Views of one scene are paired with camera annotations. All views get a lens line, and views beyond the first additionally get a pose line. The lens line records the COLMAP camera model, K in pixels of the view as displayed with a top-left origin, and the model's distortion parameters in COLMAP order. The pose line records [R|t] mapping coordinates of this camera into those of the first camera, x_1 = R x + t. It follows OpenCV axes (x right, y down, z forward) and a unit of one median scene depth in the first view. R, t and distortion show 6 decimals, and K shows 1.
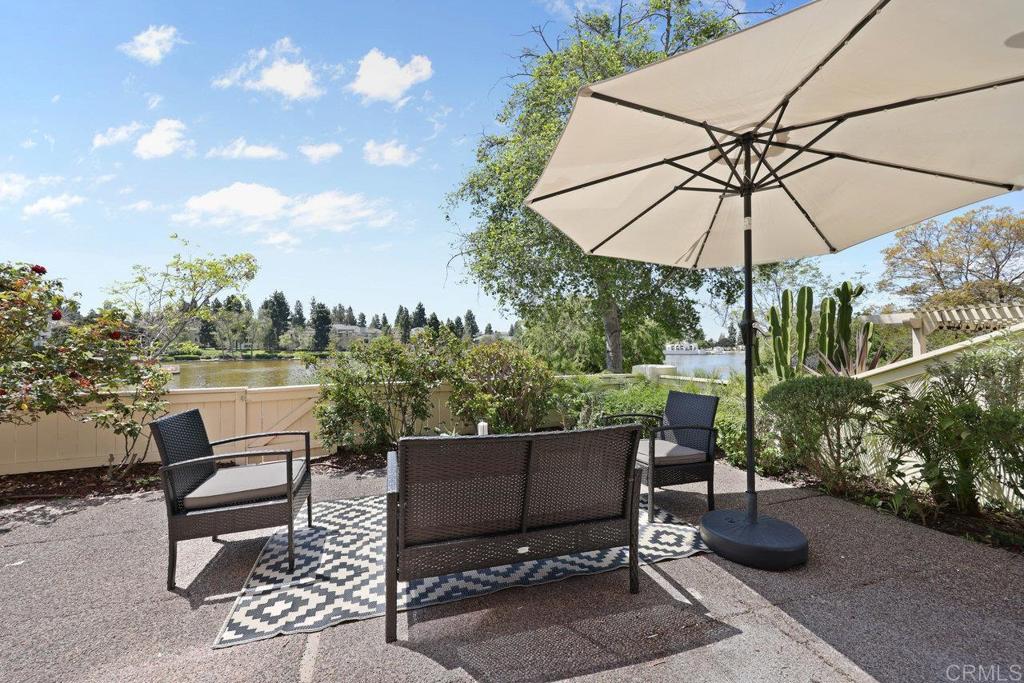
lens RADIAL K [[414.6, 0, 513.0], [0, 414.6, 342.4], [0, 0, 1]] dist [0.001777, -0.000001]
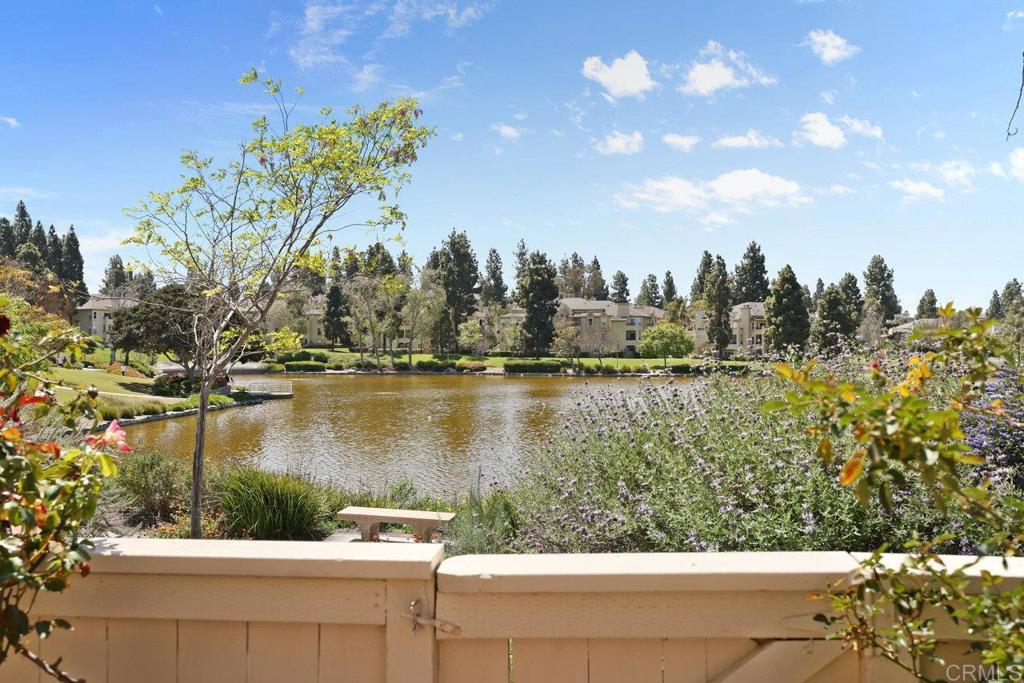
lens RADIAL K [[977.1, 0, 512.7], [0, 977.1, 341.2], [0, 0, 1]] dist [0.004490, 0.000000]
pose [[0.897412, 0.003512, -0.441180, -0.169727], [-0.002161, 0.999991, 0.003565, 0.001819], [0.441188, -0.002246, 0.897412, 0.251093]]
